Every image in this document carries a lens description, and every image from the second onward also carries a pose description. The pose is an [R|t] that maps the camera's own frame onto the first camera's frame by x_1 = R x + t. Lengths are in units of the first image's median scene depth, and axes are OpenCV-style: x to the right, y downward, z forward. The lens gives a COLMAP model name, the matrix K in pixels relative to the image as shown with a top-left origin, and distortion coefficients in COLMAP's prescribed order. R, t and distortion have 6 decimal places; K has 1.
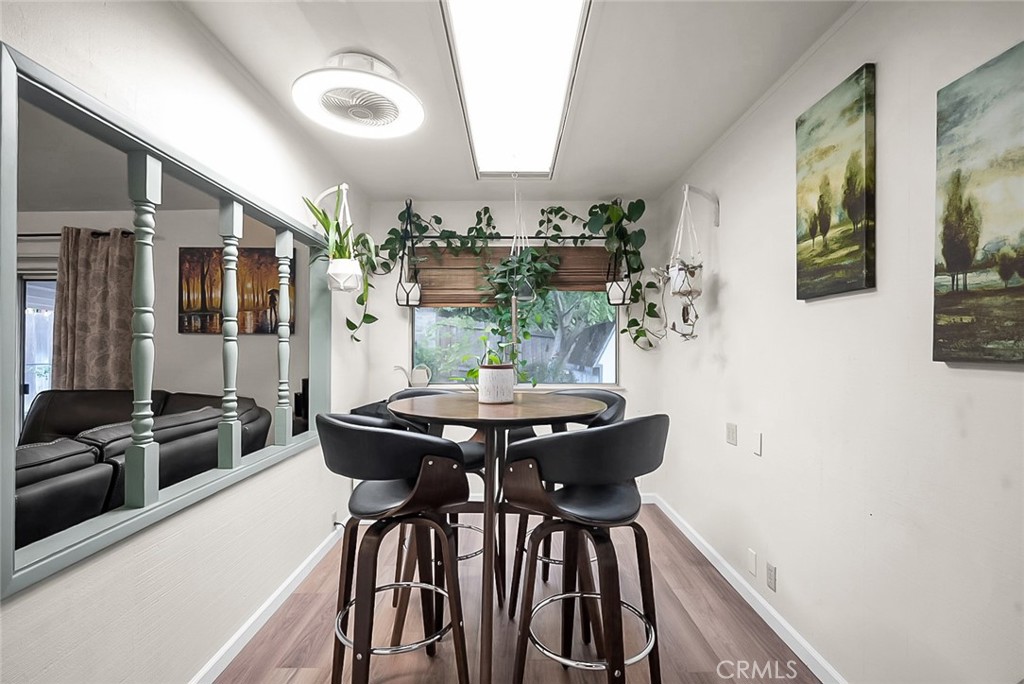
lens RADIAL K [[455.9, 0, 507.7], [0, 455.9, 351.4], [0, 0, 1]] dist [0.000673, 0.000224]
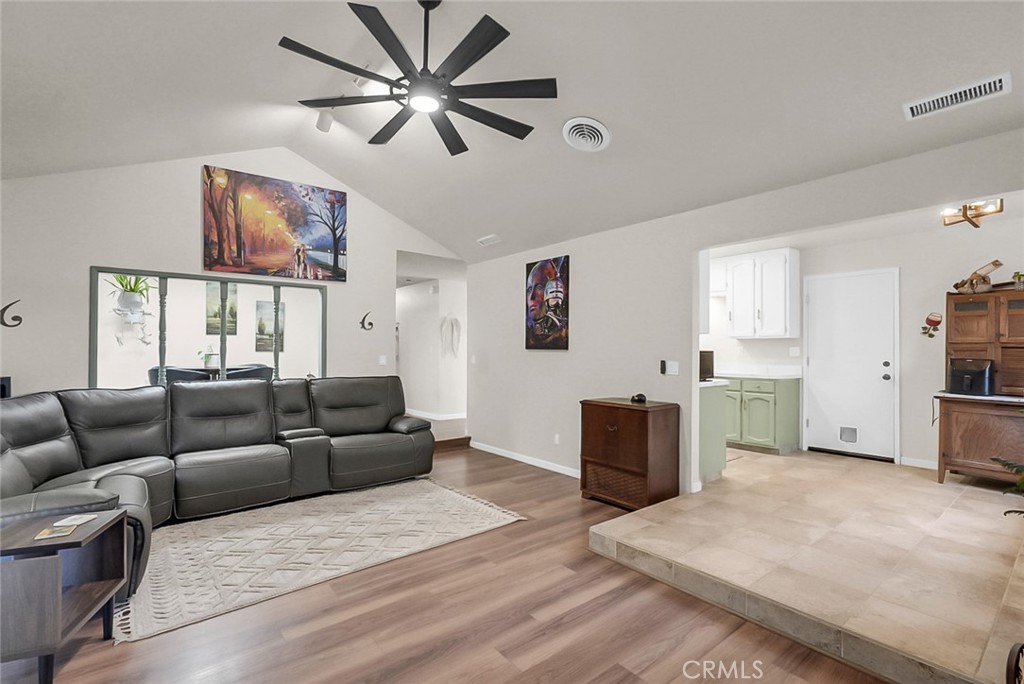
lens RADIAL K [[467.0, 0, 507.9], [0, 467.0, 347.7], [0, 0, 1]] dist [-0.004210, 0.000188]
pose [[-0.622951, 0.001261, 0.782260, -1.749492], [0.002839, 0.999996, 0.000648, -0.002903], [-0.782256, 0.002624, -0.622952, 0.703099]]
